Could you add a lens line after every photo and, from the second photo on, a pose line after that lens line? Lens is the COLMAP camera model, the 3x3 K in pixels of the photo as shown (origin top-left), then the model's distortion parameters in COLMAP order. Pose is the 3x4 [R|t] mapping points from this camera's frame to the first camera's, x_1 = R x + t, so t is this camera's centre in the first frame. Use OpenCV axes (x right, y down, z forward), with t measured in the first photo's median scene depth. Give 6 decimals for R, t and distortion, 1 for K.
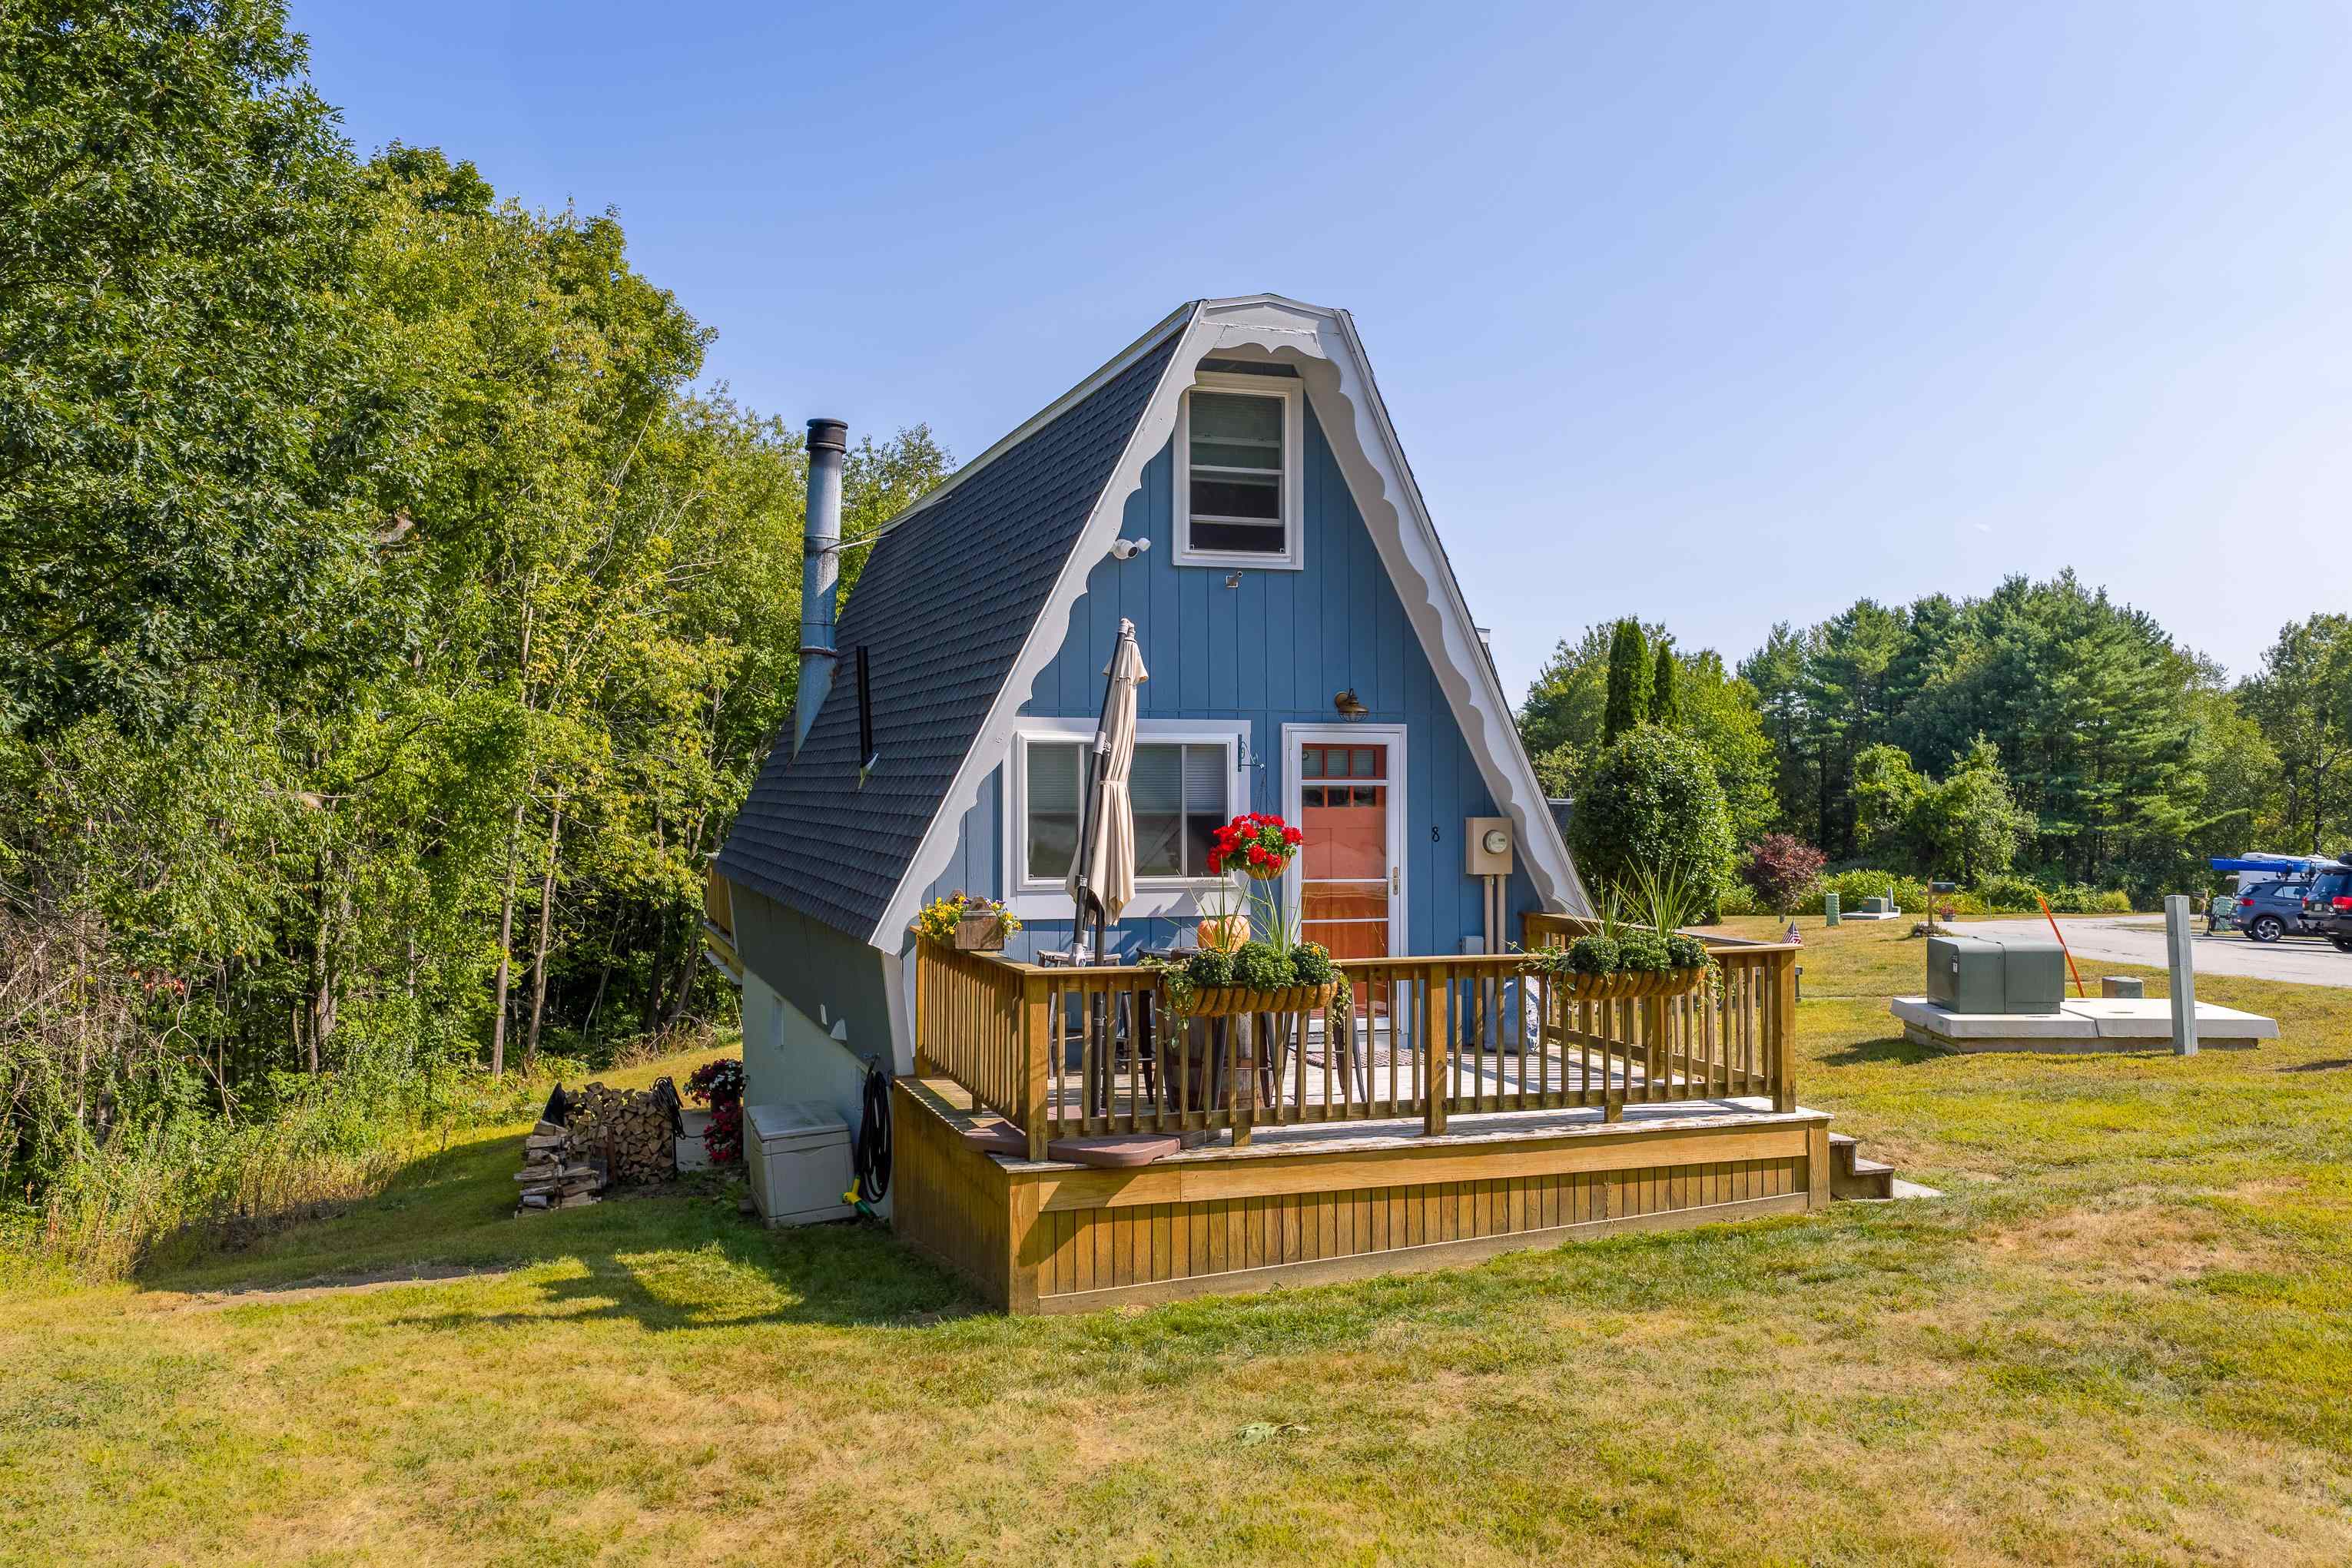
lens RADIAL K [[1950.4, 0, 1176.0], [0, 1950.4, 784.0], [0, 0, 1]] dist [0.019972, 0.001741]
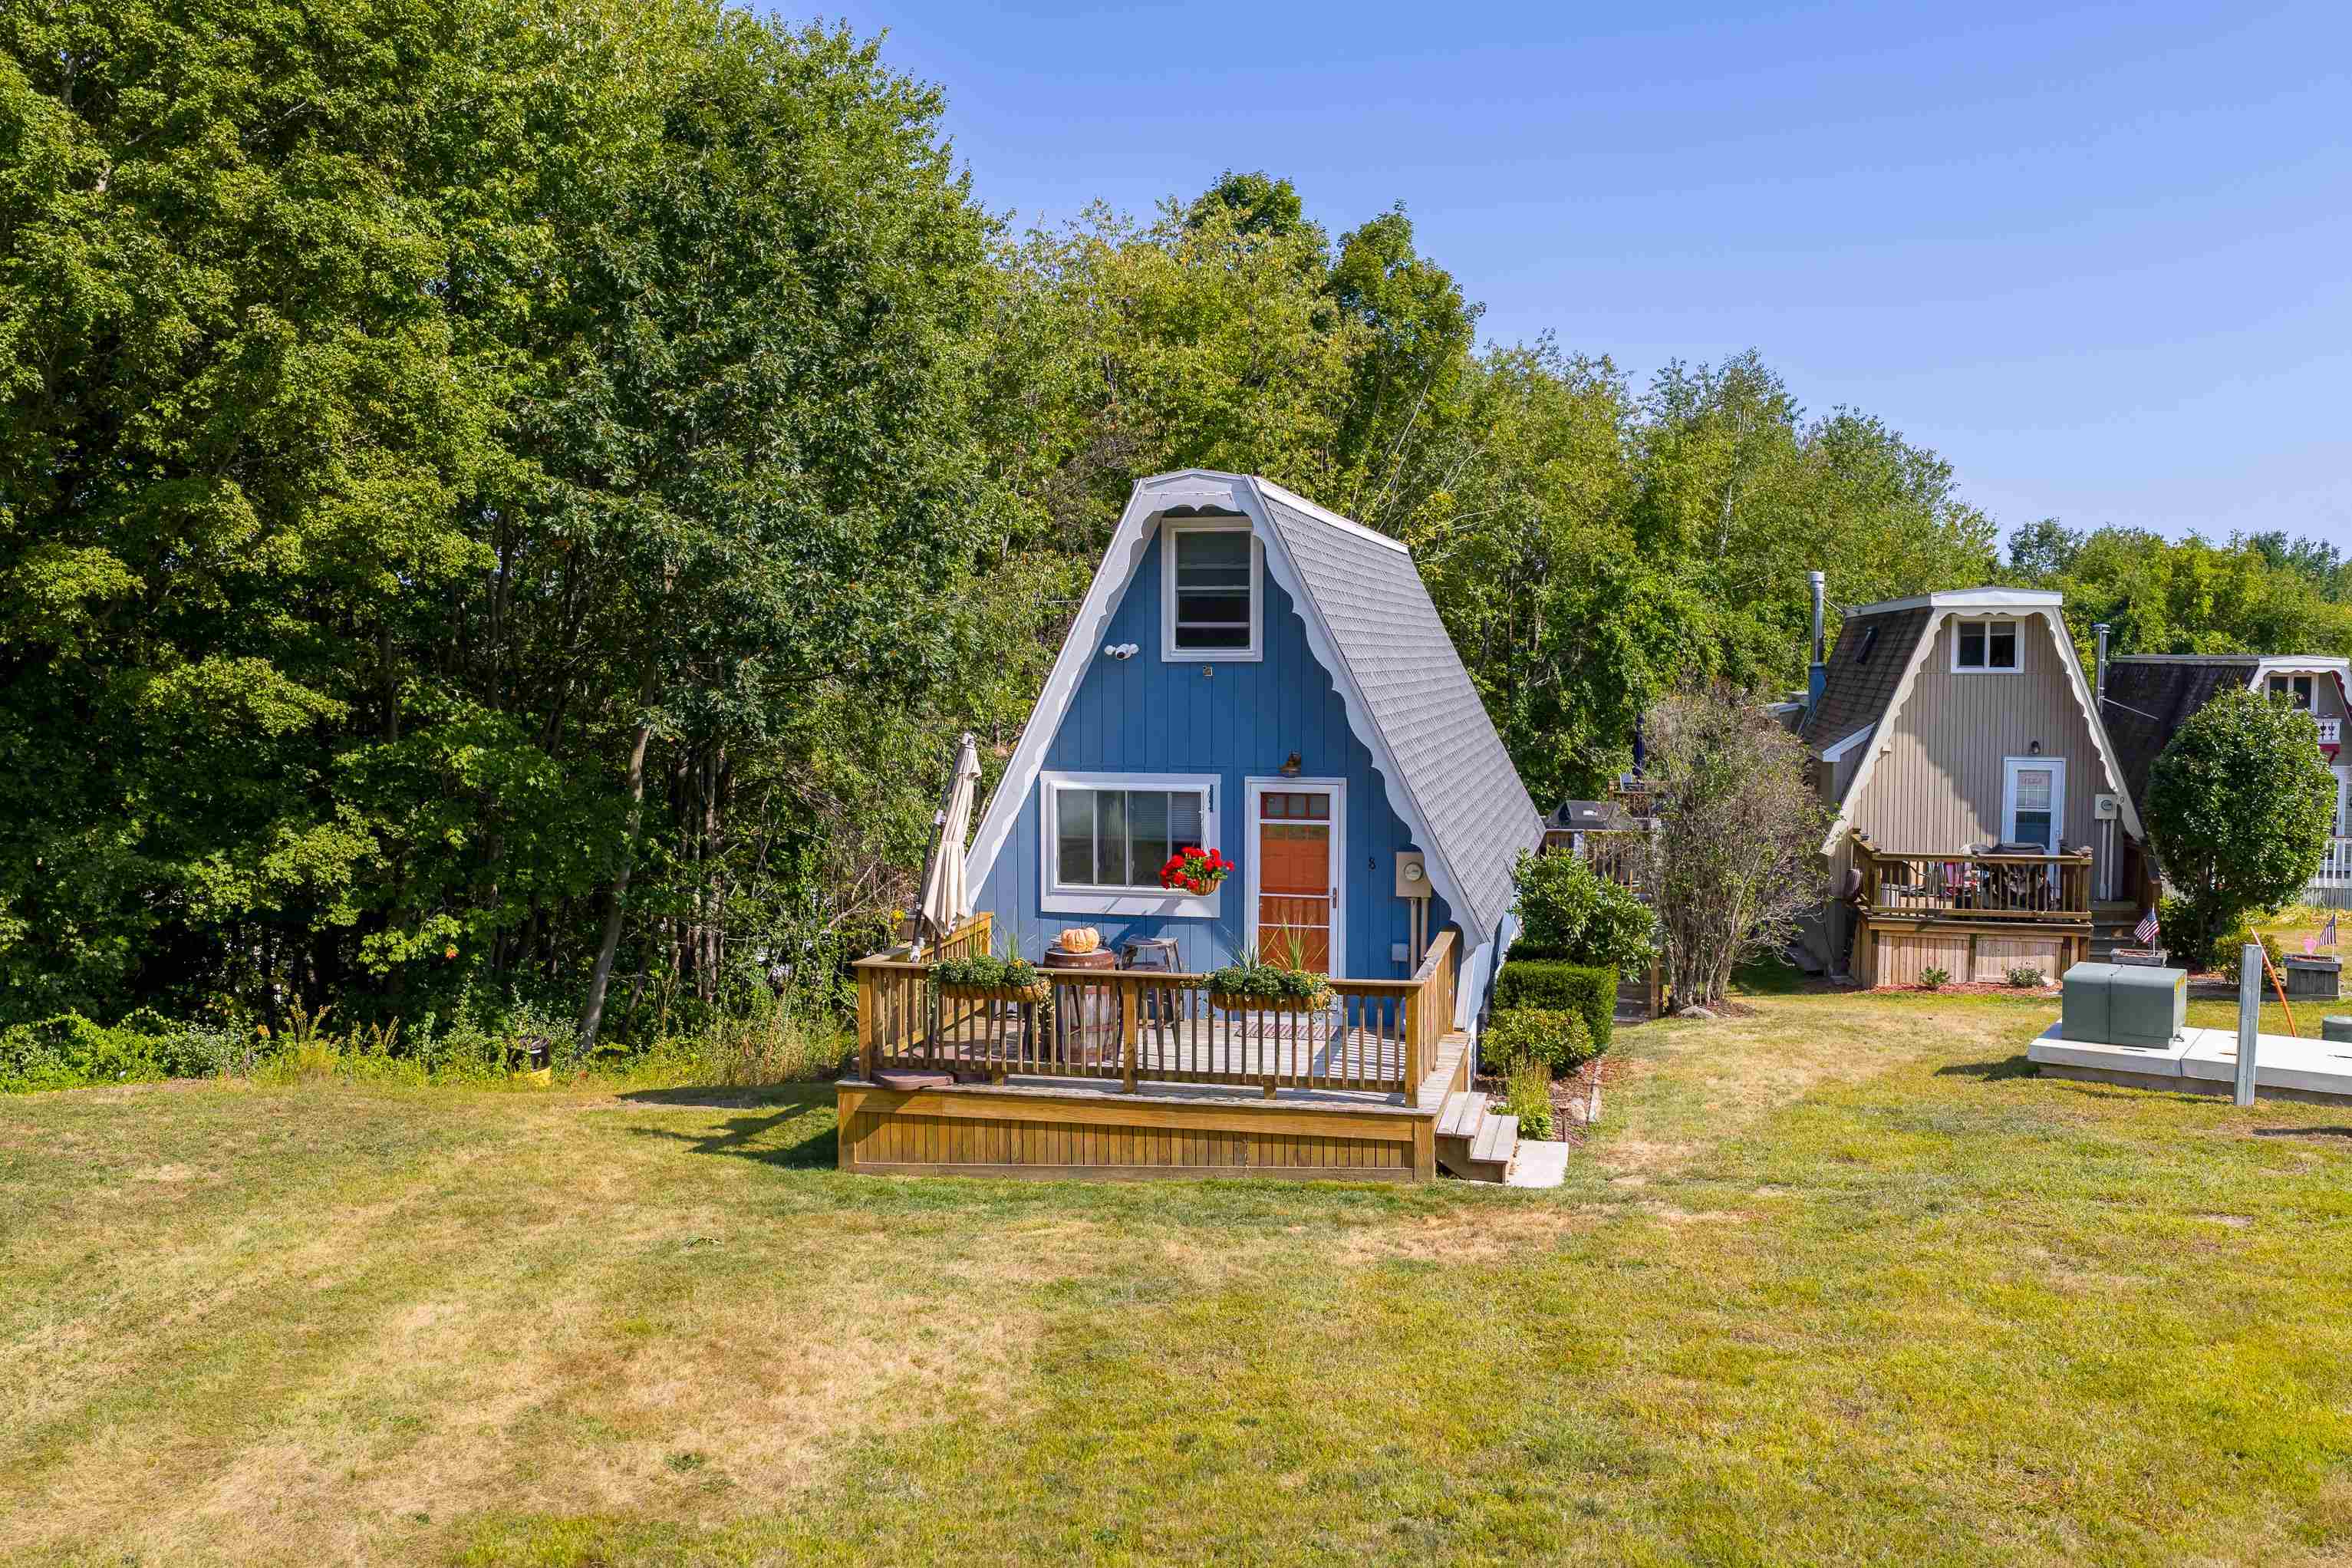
lens RADIAL K [[1948.9, 0, 1176.0], [0, 1948.9, 784.0], [0, 0, 1]] dist [0.006317, 0.001974]
pose [[0.852084, 0.034618, -0.522259, 0.752411], [-0.000238, 0.997836, 0.065752, -0.120416], [0.523405, -0.055902, 0.850248, -0.170250]]
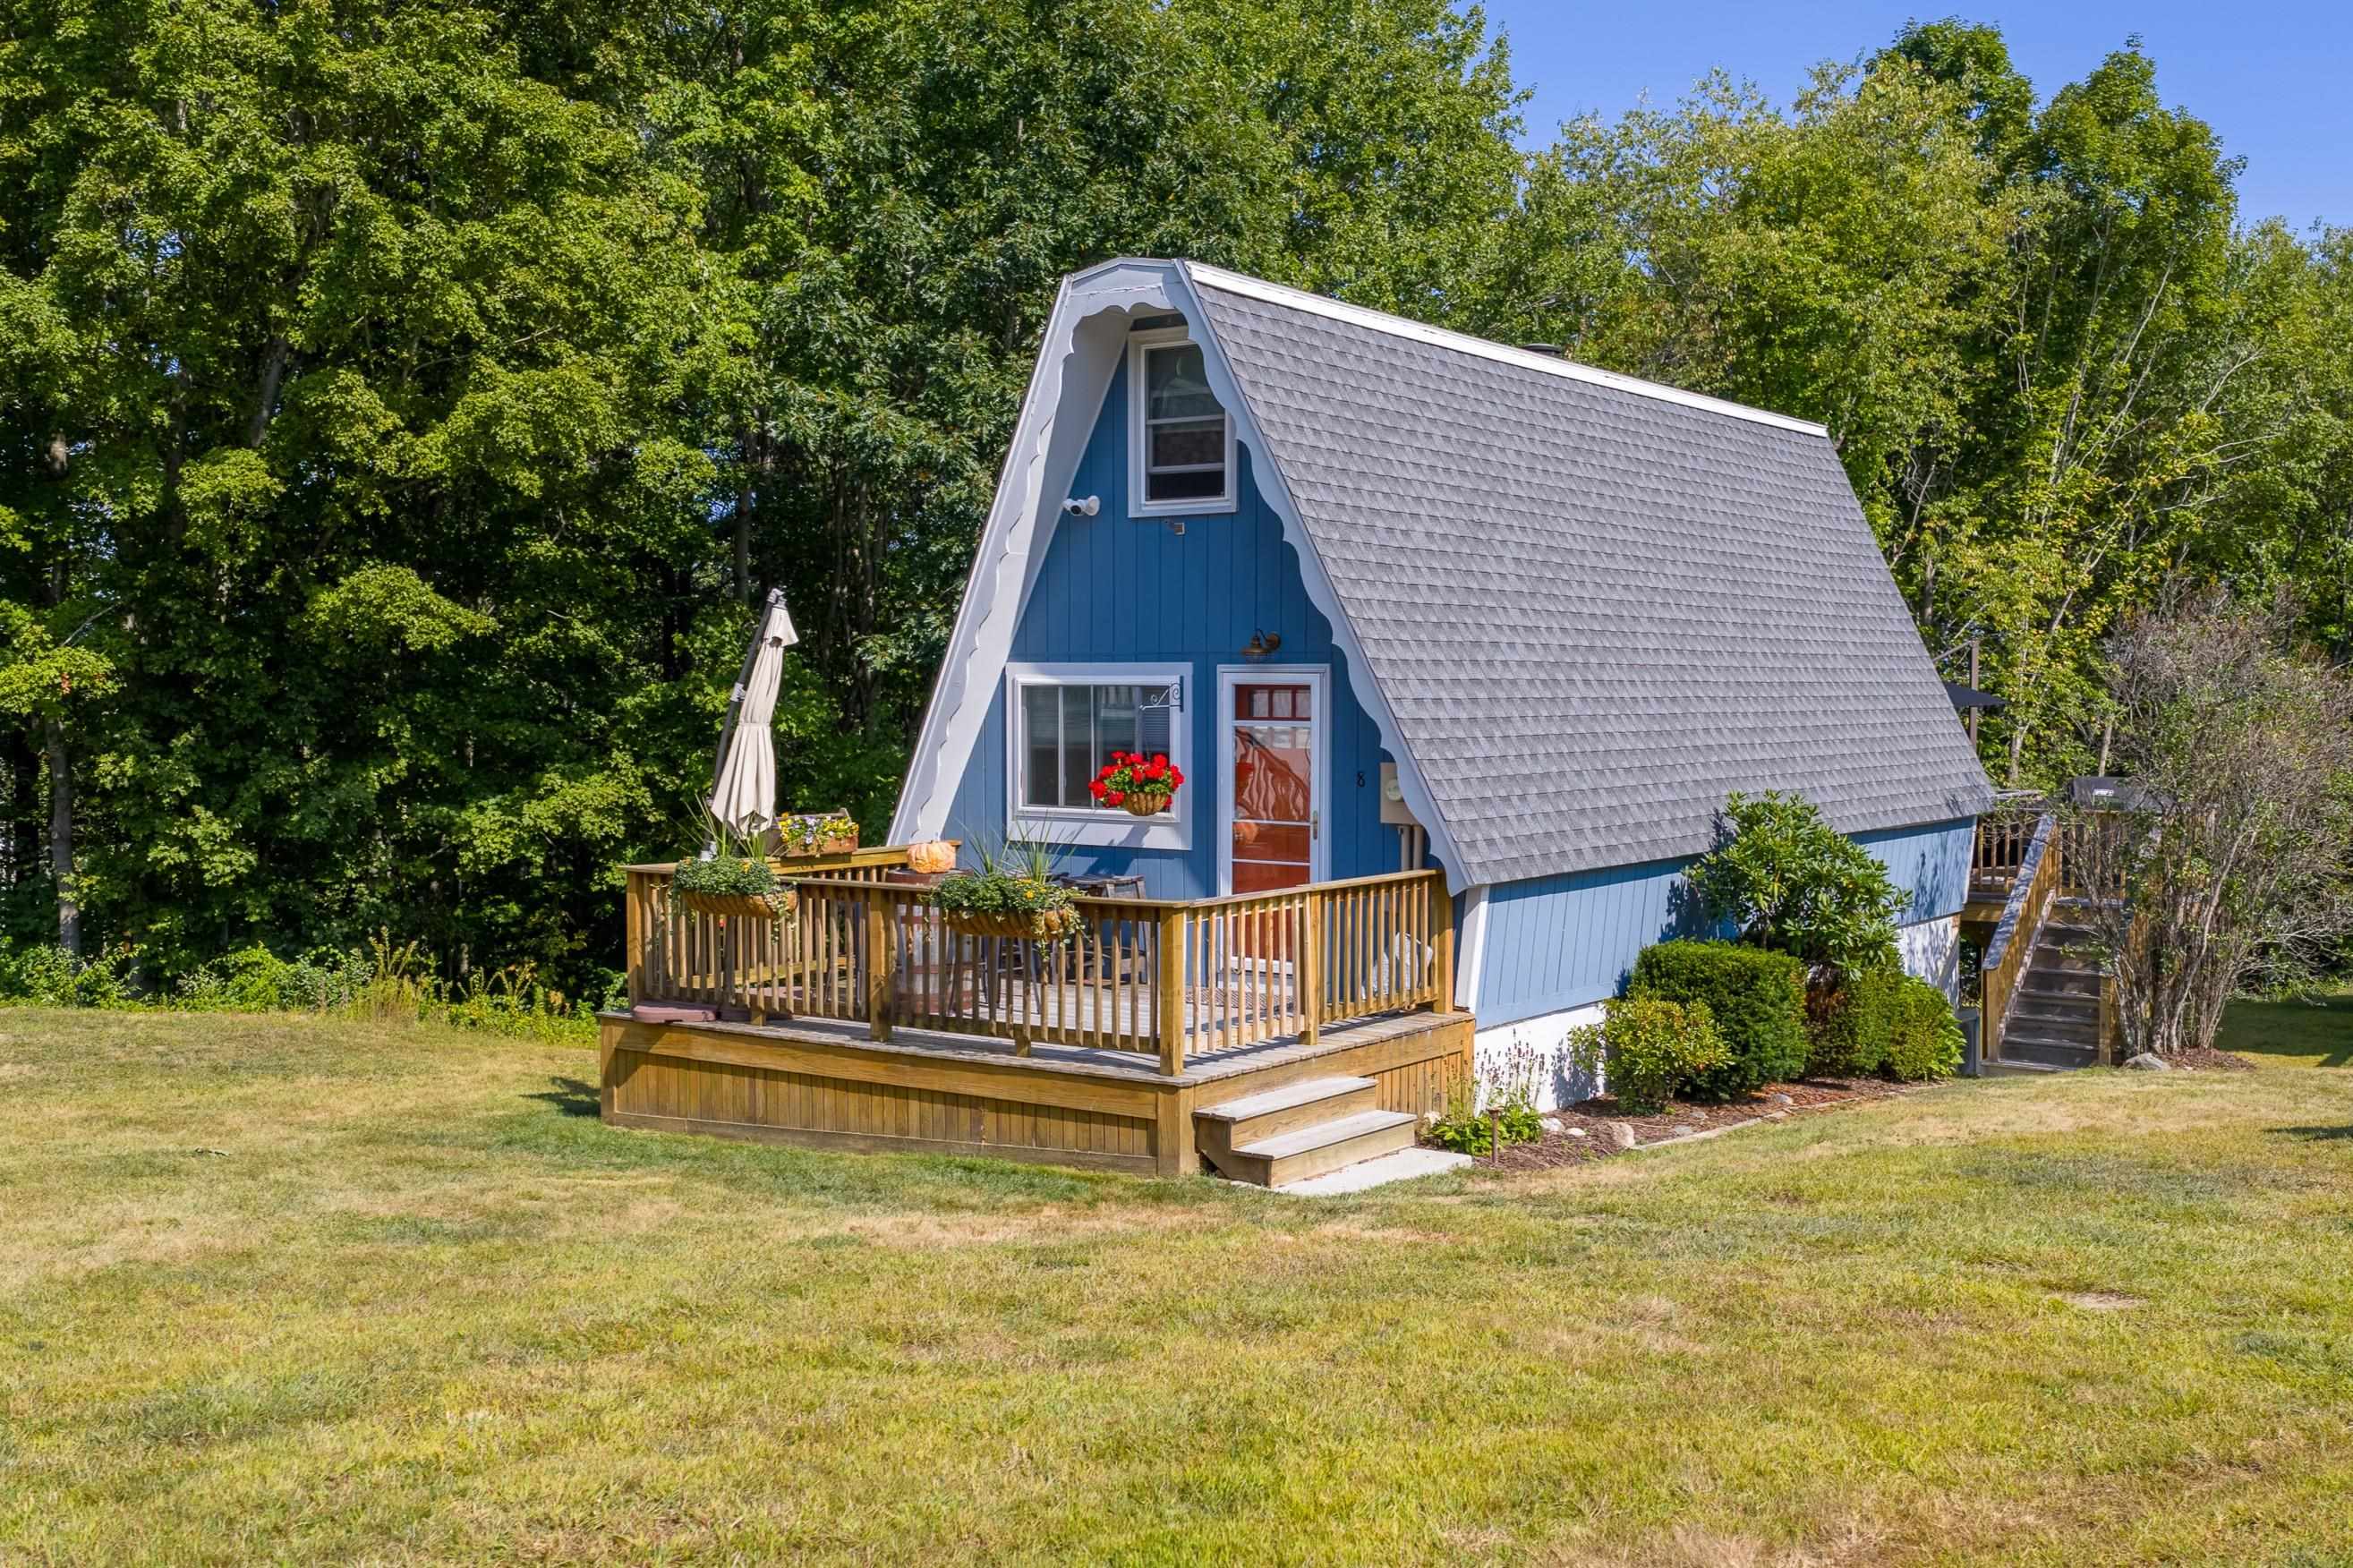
lens RADIAL K [[2265.4, 0, 1288.1], [0, 2265.4, 788.2], [0, 0, 1]] dist [0.015755, -0.013096]
pose [[0.608333, 0.035875, -0.792870, 1.075251], [-0.003112, 0.999078, 0.042818, -0.018453], [0.793676, -0.023581, 0.607884, 0.325473]]
